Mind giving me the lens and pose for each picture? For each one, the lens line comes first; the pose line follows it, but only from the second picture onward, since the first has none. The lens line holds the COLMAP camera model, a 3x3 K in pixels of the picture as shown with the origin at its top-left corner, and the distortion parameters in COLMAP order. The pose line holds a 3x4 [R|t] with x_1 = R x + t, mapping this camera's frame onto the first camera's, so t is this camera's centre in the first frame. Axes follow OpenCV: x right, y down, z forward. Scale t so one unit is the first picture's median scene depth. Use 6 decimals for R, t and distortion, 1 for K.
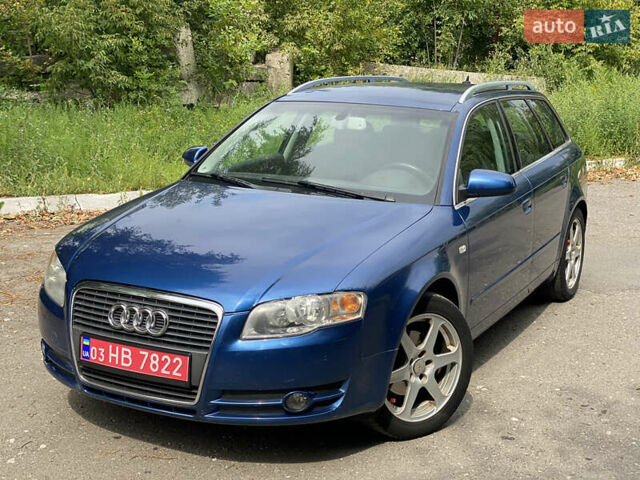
lens RADIAL K [[996.0, 0, 320.0], [0, 996.0, 240.0], [0, 0, 1]] dist [0.127813, -0.215156]
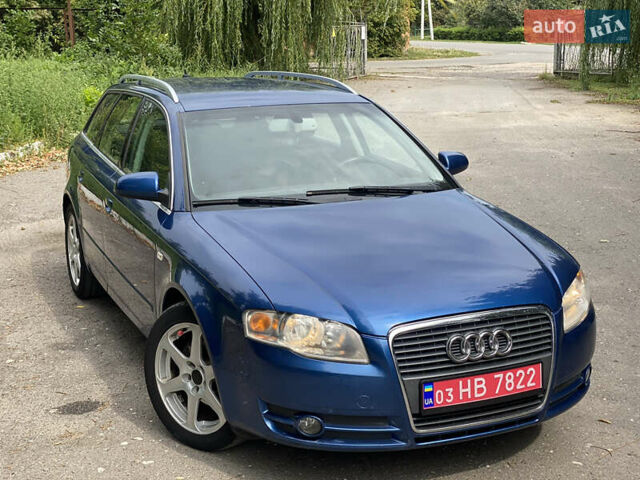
lens RADIAL K [[996.0, 0, 320.0], [0, 996.0, 240.0], [0, 0, 1]] dist [0.127813, -0.215156]
pose [[0.621850, -0.200717, 0.756978, -0.954292], [0.178655, 0.977468, 0.112418, -0.149832], [-0.762486, 0.065331, 0.643698, 0.480369]]
